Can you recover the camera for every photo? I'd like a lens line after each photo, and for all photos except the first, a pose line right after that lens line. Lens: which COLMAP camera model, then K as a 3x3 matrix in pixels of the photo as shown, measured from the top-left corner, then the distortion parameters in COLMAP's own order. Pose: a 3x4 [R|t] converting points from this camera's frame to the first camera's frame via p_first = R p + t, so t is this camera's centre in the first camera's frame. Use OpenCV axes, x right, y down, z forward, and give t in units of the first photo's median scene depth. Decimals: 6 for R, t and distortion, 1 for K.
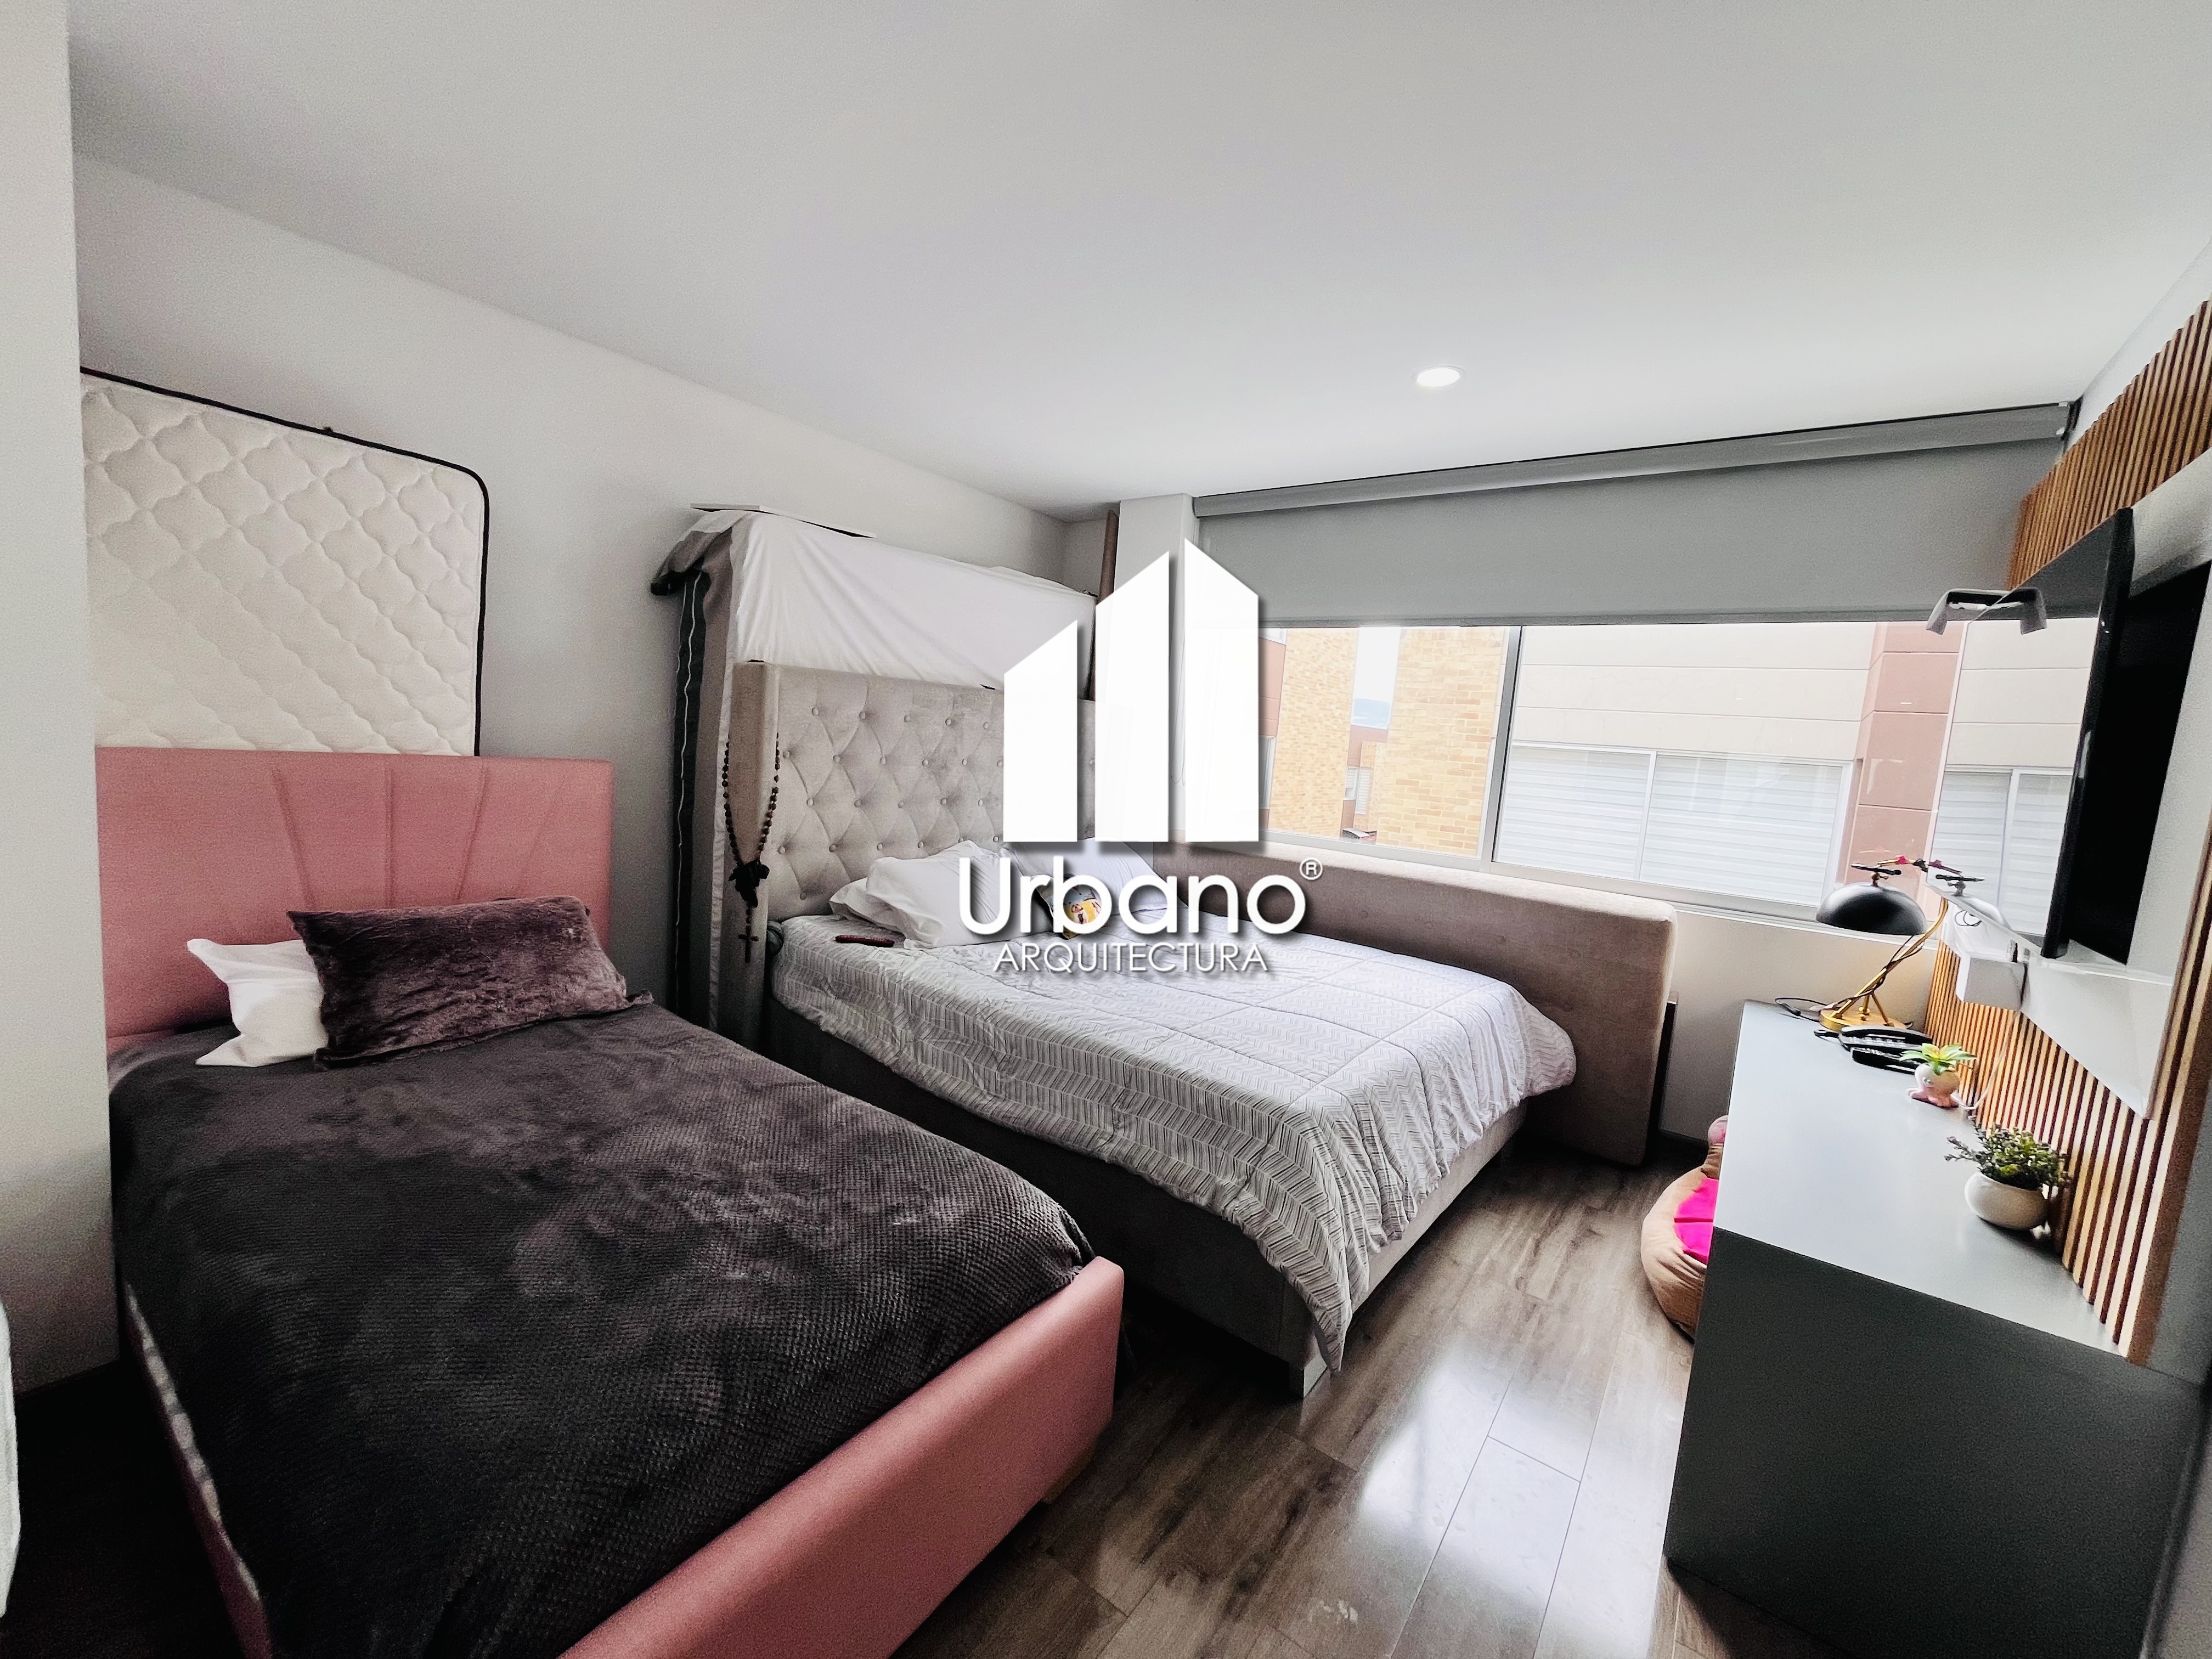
lens RADIAL K [[887.0, 0, 1096.6], [0, 887.0, 828.1], [0, 0, 1]] dist [-0.007592, -0.000147]
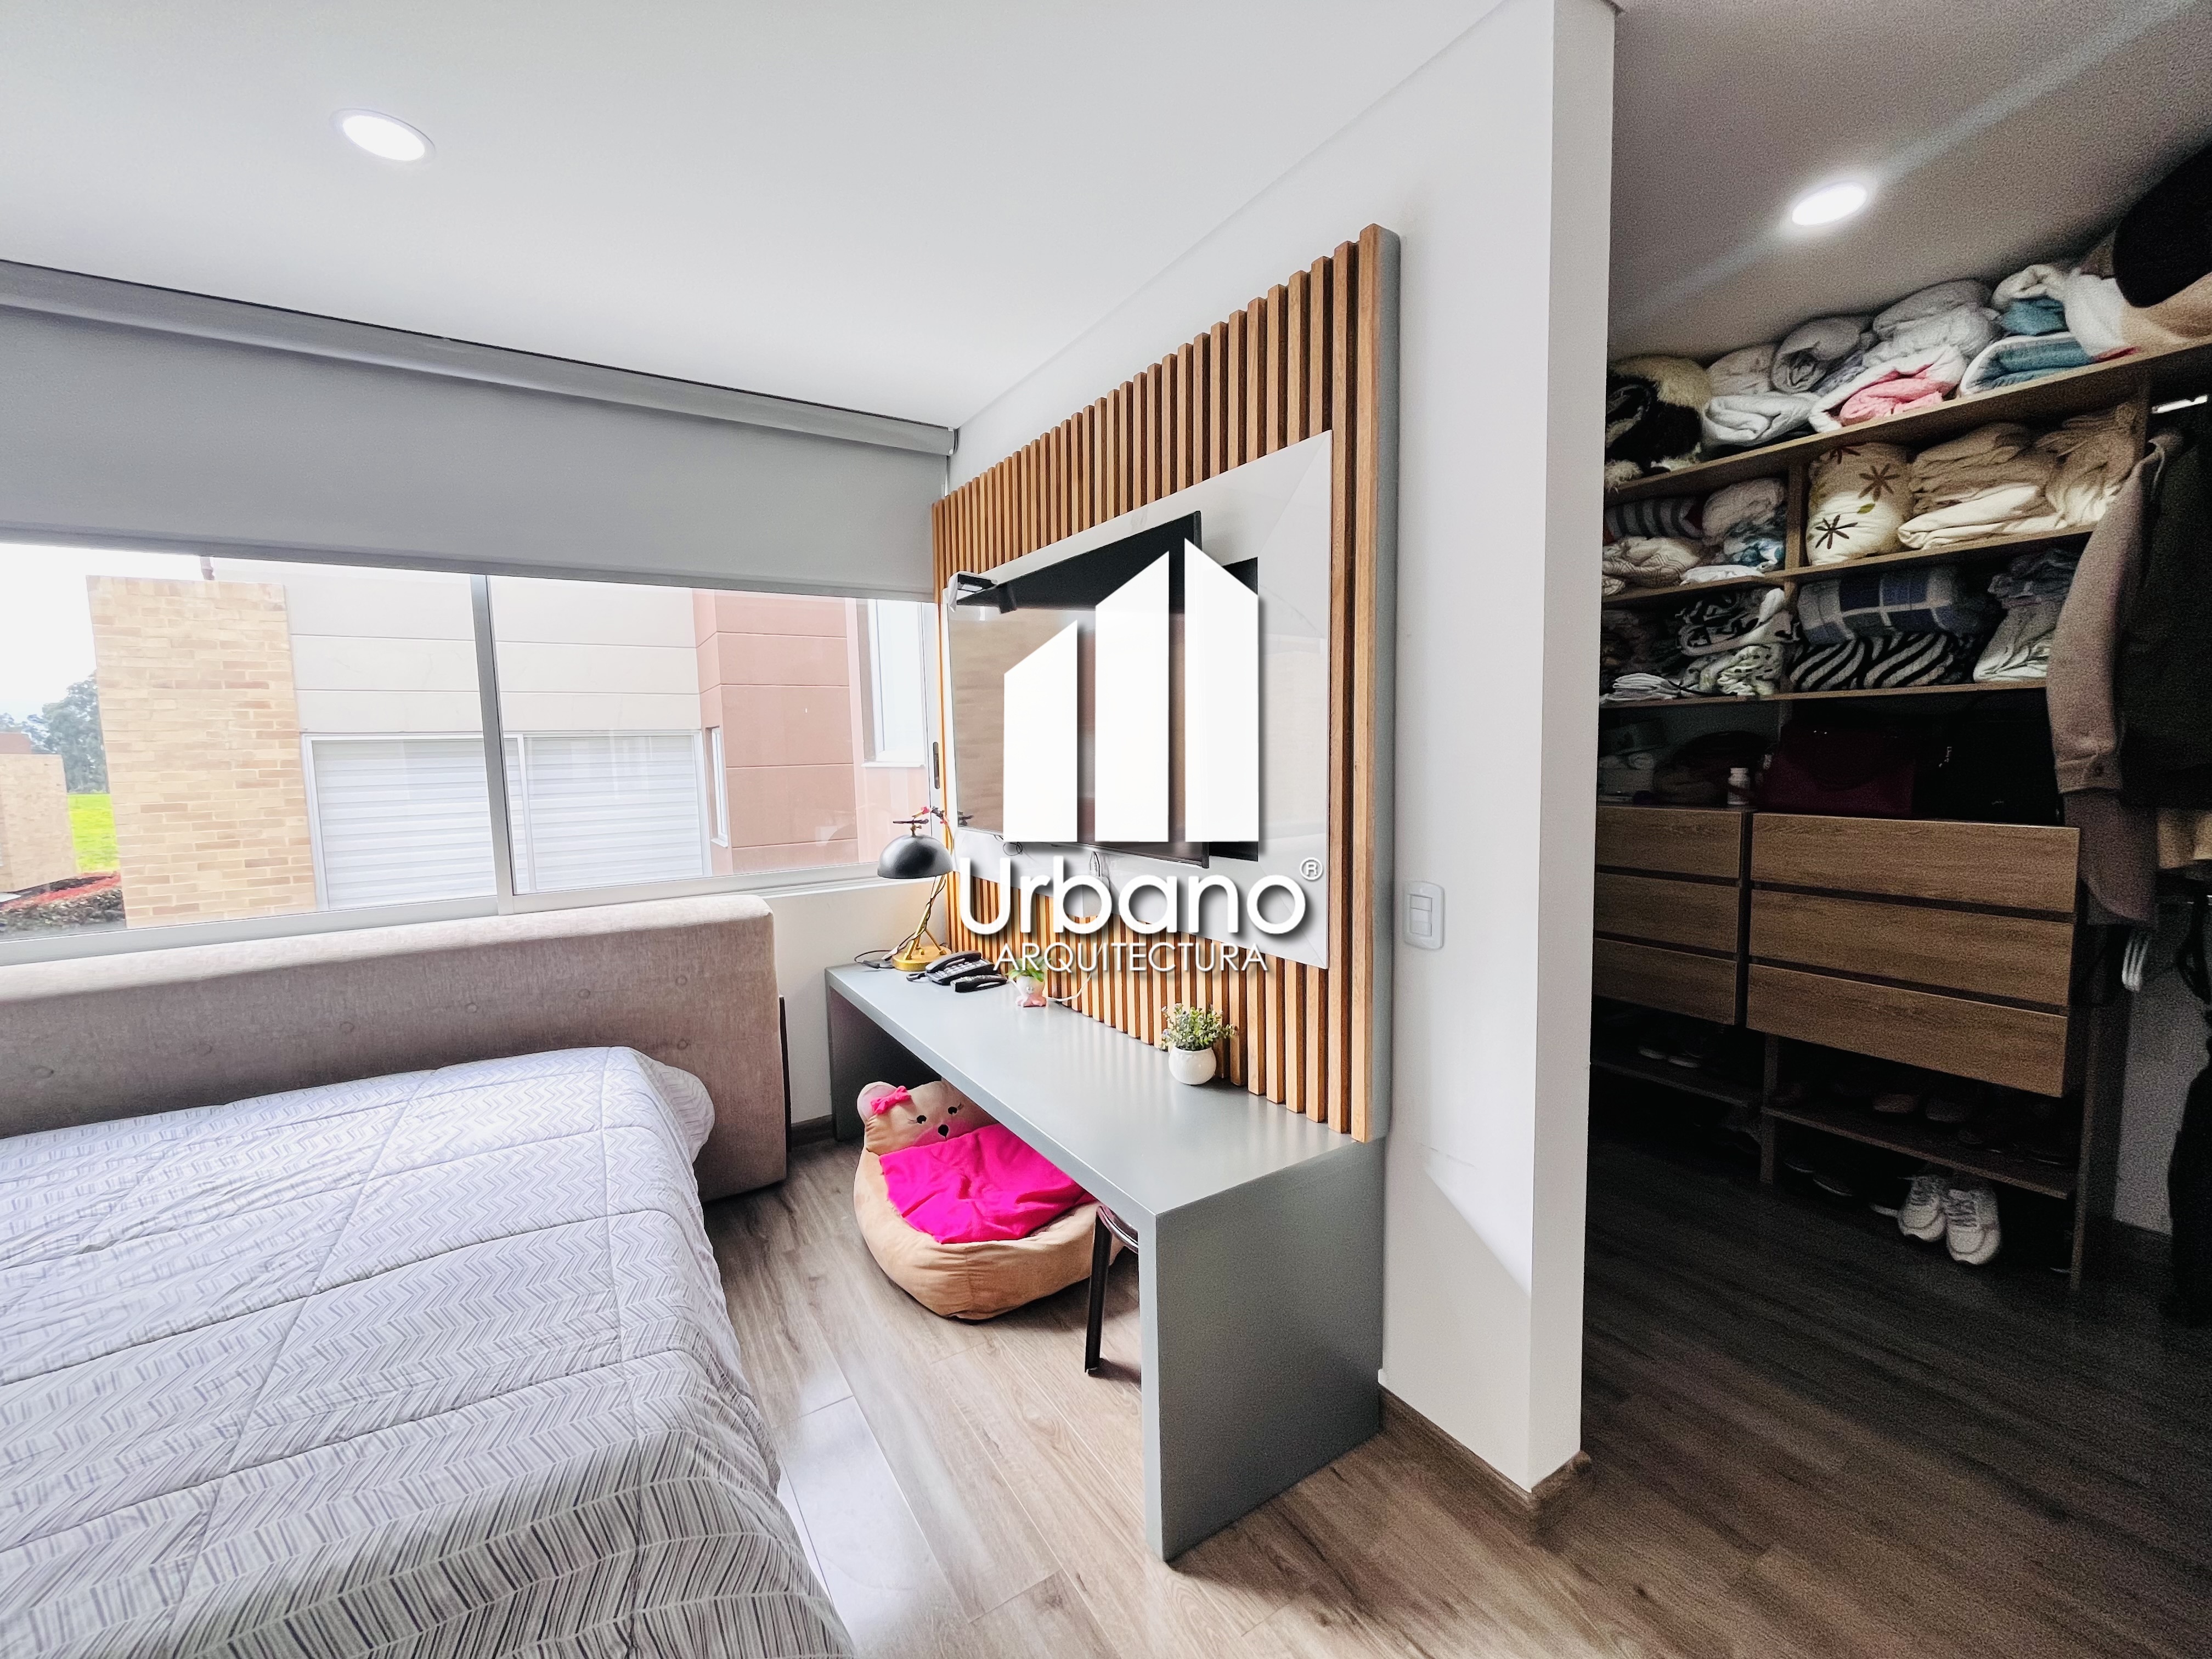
lens RADIAL K [[887.0, 0, 1096.6], [0, 887.0, 828.1], [0, 0, 1]] dist [-0.007592, -0.000147]
pose [[0.347497, -0.167115, 0.922669, -0.067613], [0.147706, 0.981461, 0.122134, -0.042046], [-0.925975, 0.093843, 0.365739, 0.326369]]
